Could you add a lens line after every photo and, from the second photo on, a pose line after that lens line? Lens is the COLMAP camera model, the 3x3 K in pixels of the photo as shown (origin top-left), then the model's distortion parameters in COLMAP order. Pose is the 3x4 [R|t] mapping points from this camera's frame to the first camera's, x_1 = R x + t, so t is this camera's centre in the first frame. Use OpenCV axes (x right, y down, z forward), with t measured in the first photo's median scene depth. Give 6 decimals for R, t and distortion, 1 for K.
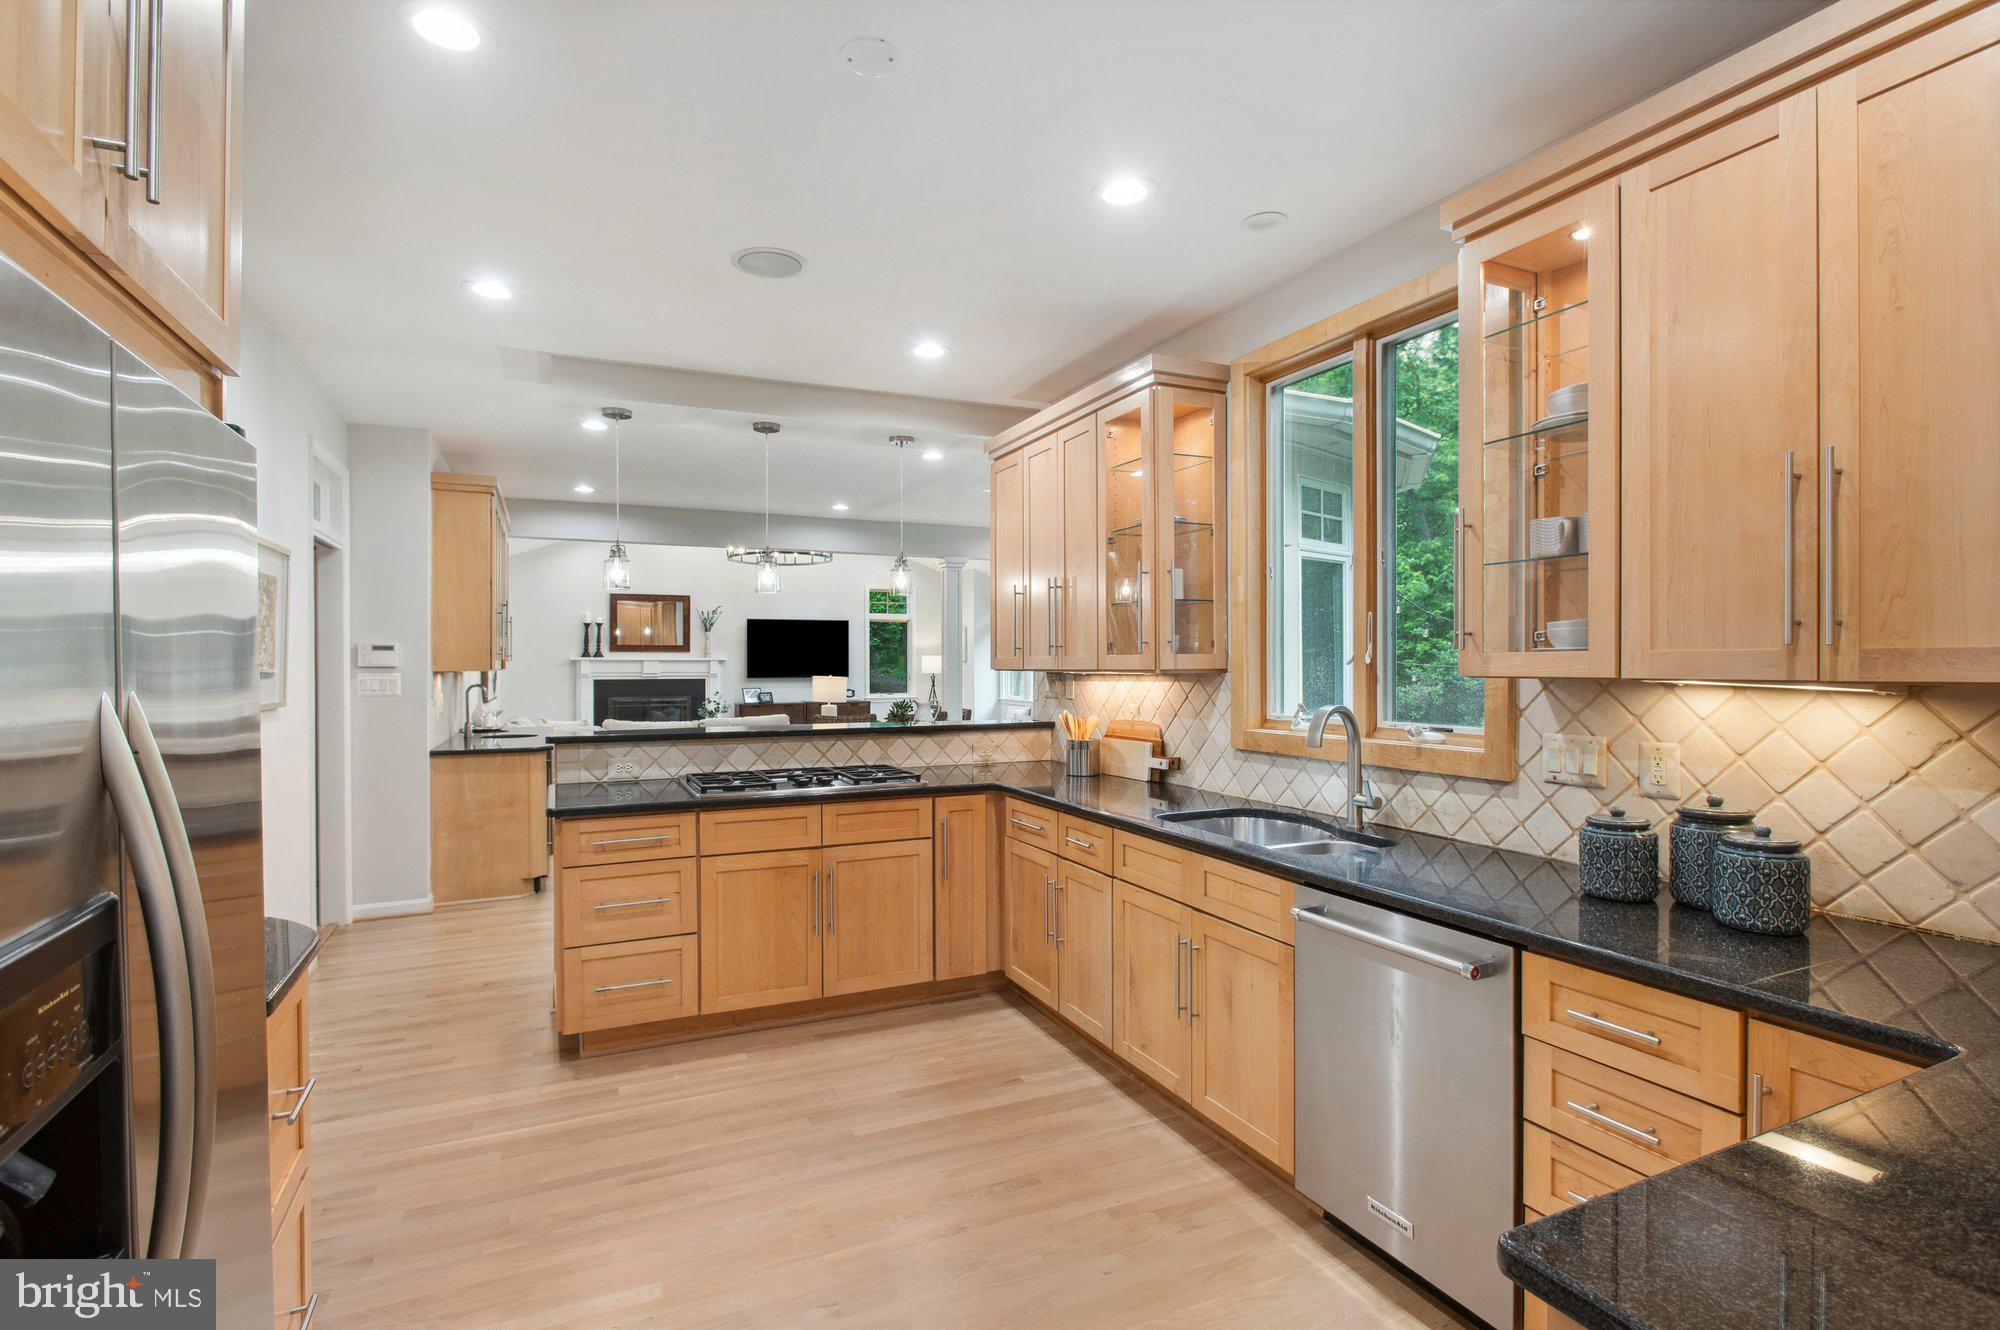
lens RADIAL K [[975.2, 0, 1000.0], [0, 975.2, 665.0], [0, 0, 1]] dist [-0.005794, -0.001669]
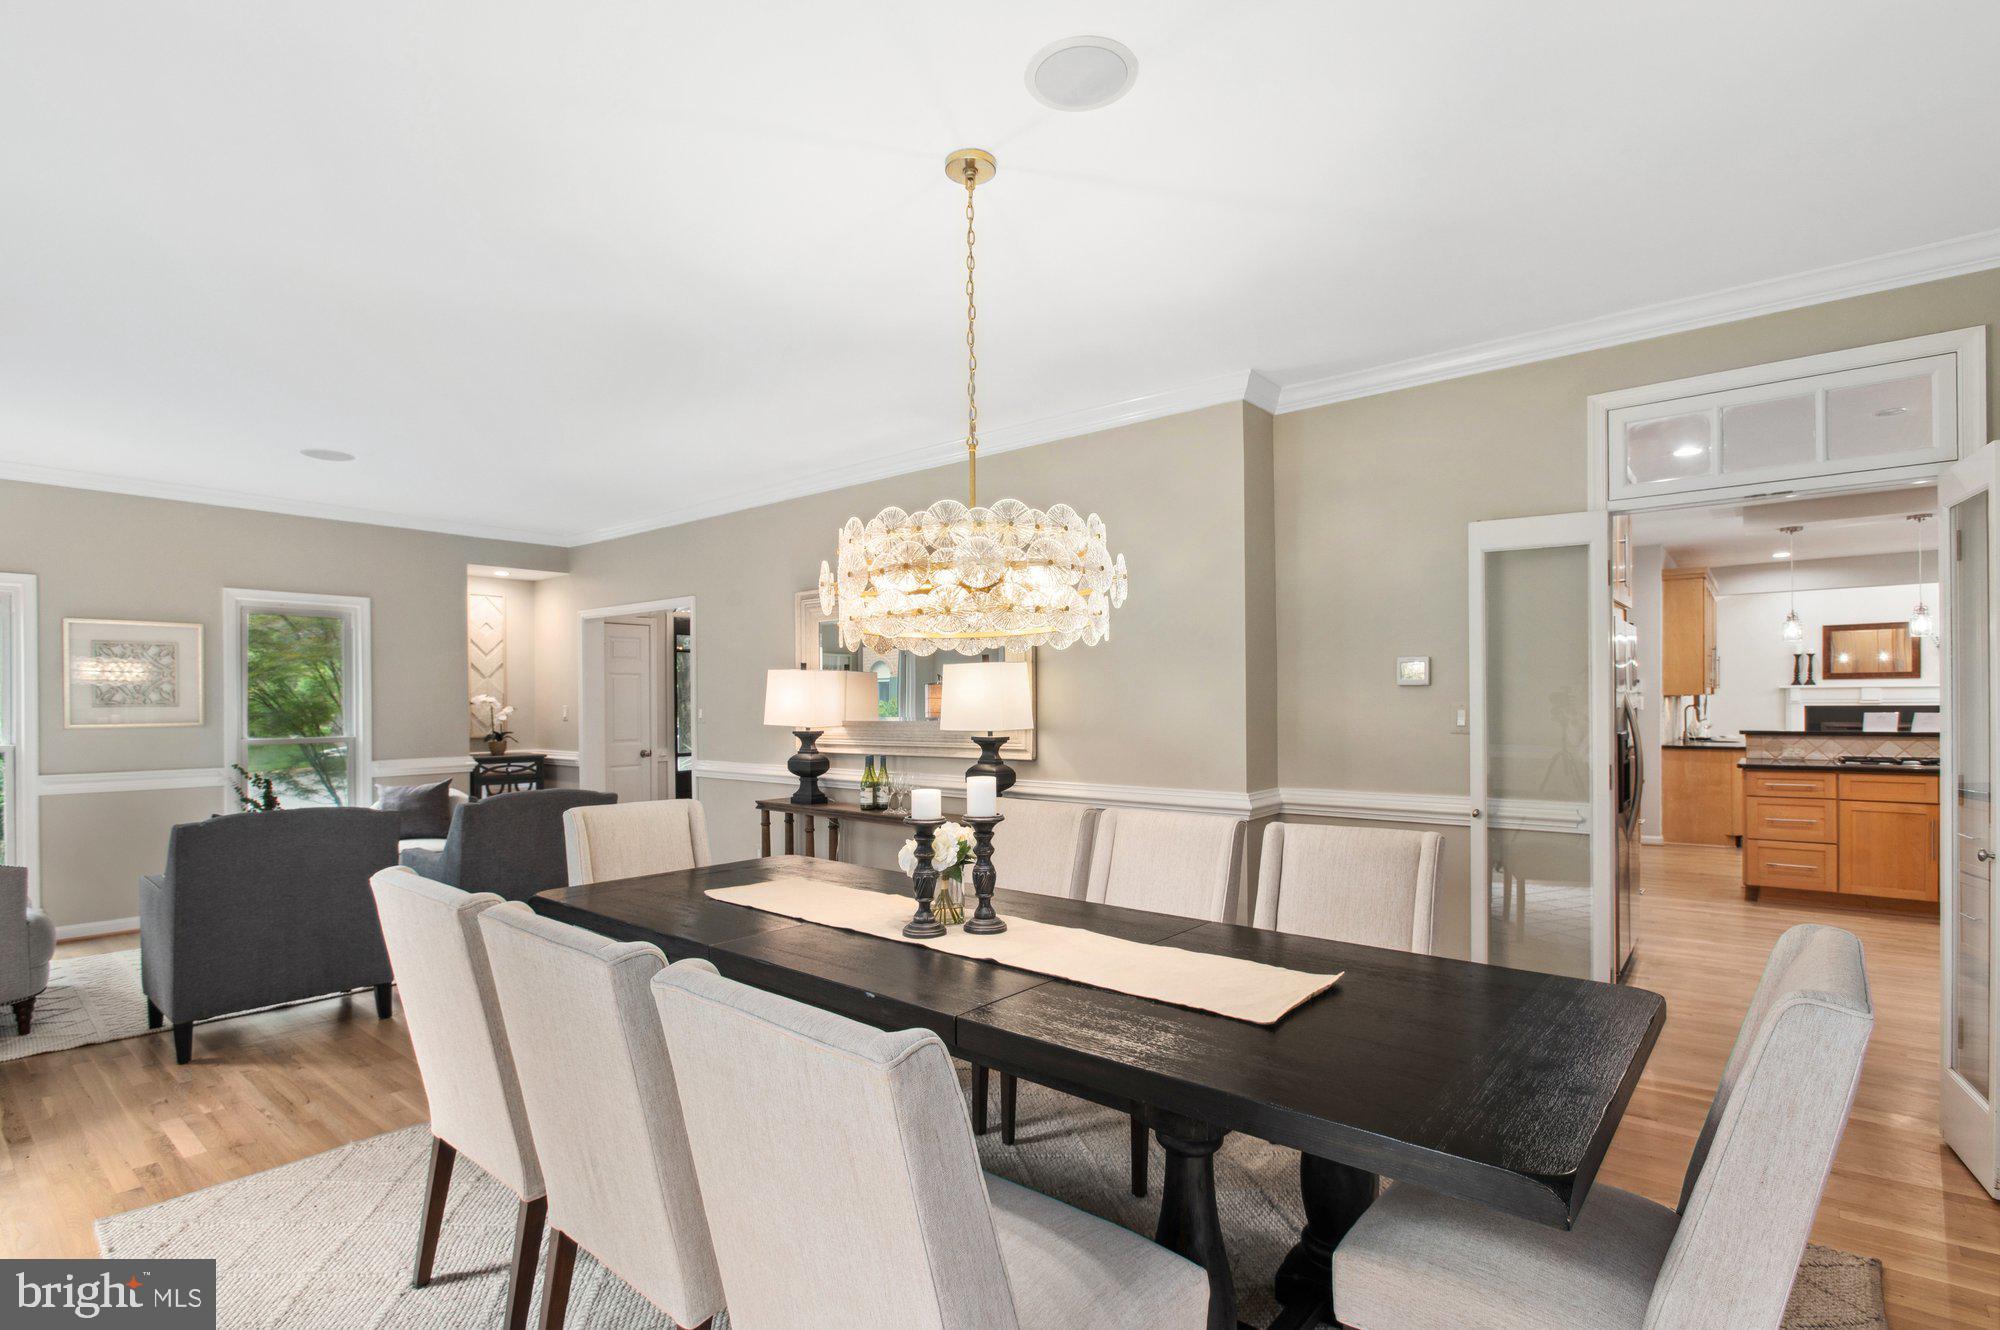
lens RADIAL K [[951.8, 0, 1003.7], [0, 951.8, 701.9], [0, 0, 1]] dist [-0.010547, -0.000439]
pose [[0.439336, 0.001516, -0.898322, 0.136241], [0.003894, 0.999986, 0.003591, 0.003491], [0.898315, -0.005075, 0.439323, -0.265620]]
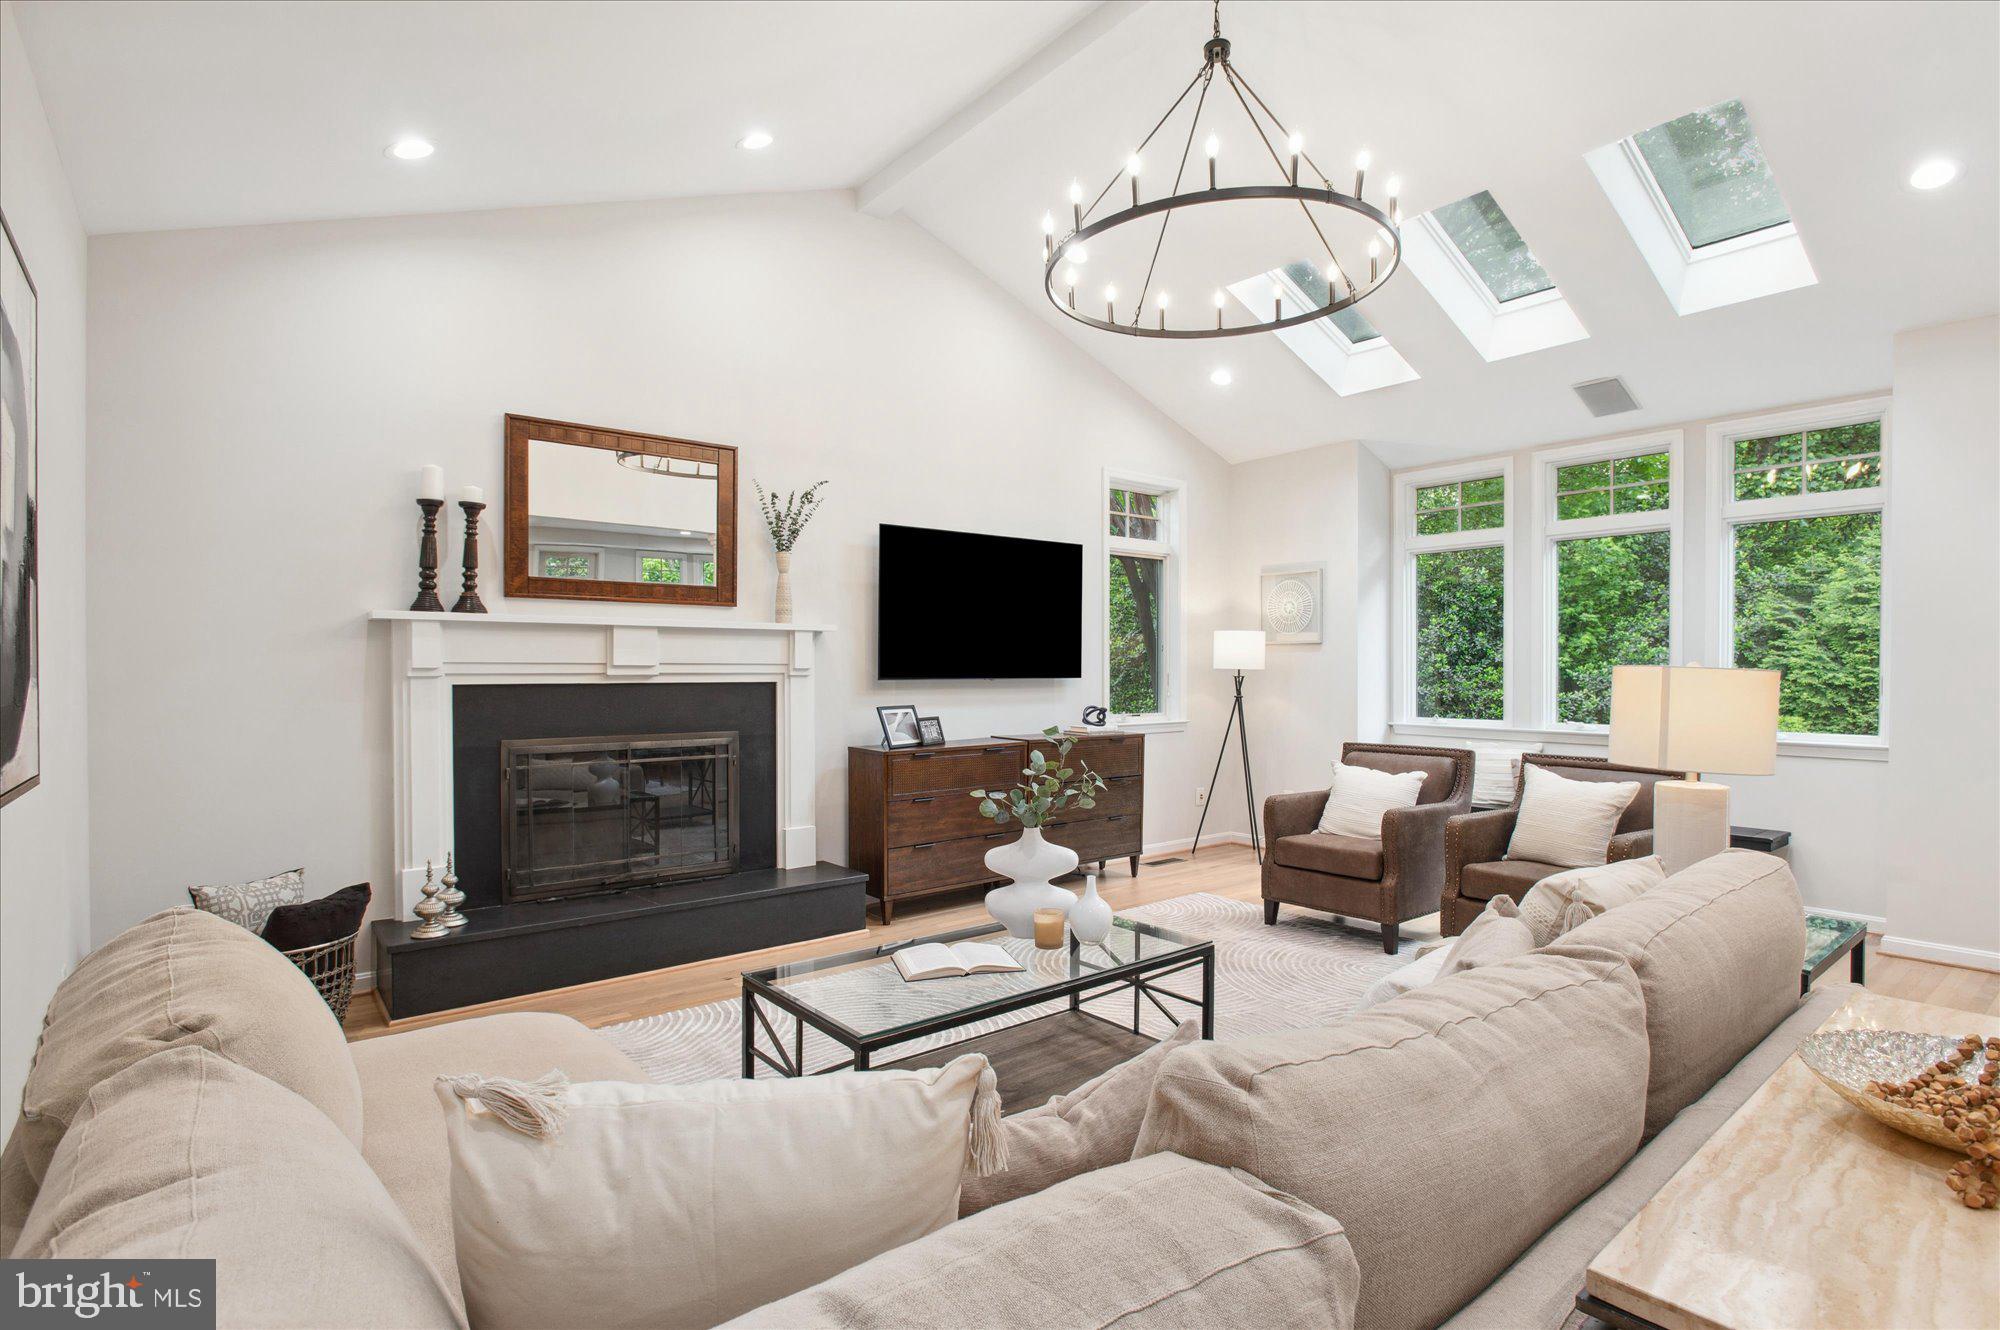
lens RADIAL K [[1006.2, 0, 1032.3], [0, 1006.2, 682.7], [0, 0, 1]] dist [-0.004206, -0.000175]
pose [[0.966668, -0.001447, 0.256028, -0.319756], [-0.001013, 0.999955, 0.009476, 0.011110], [-0.256030, -0.009420, 0.966623, 0.642282]]
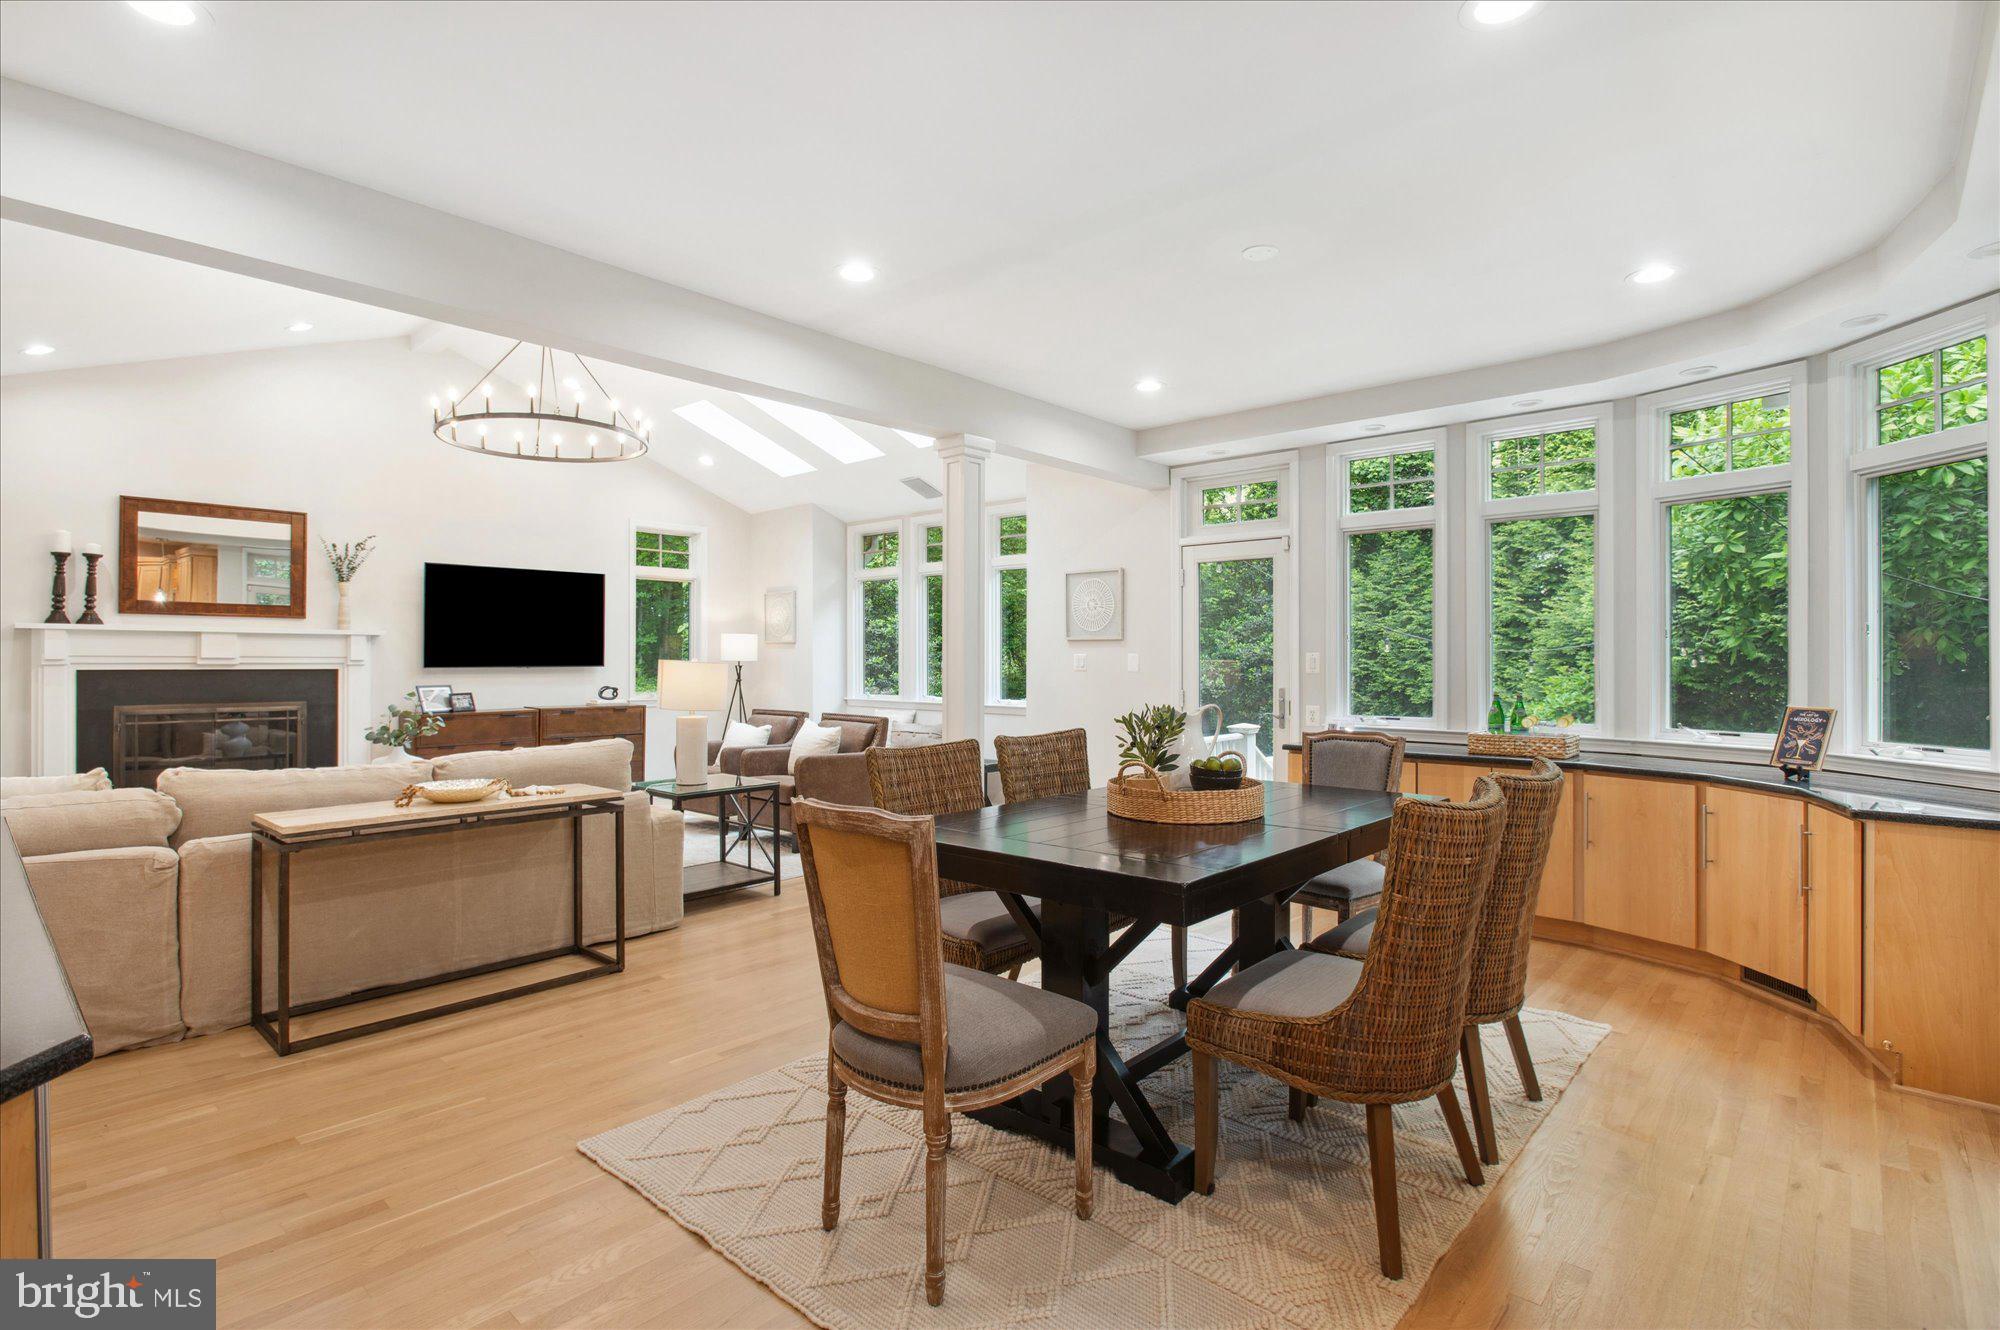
lens RADIAL K [[962.3, 0, 997.5], [0, 962.3, 655.0], [0, 0, 1]] dist [-0.004303, -0.001786]
pose [[0.920076, 0.005293, 0.391704, -0.182231], [-0.002094, 0.999961, -0.008592, 0.010635], [-0.391734, 0.007085, 0.920051, 0.383106]]
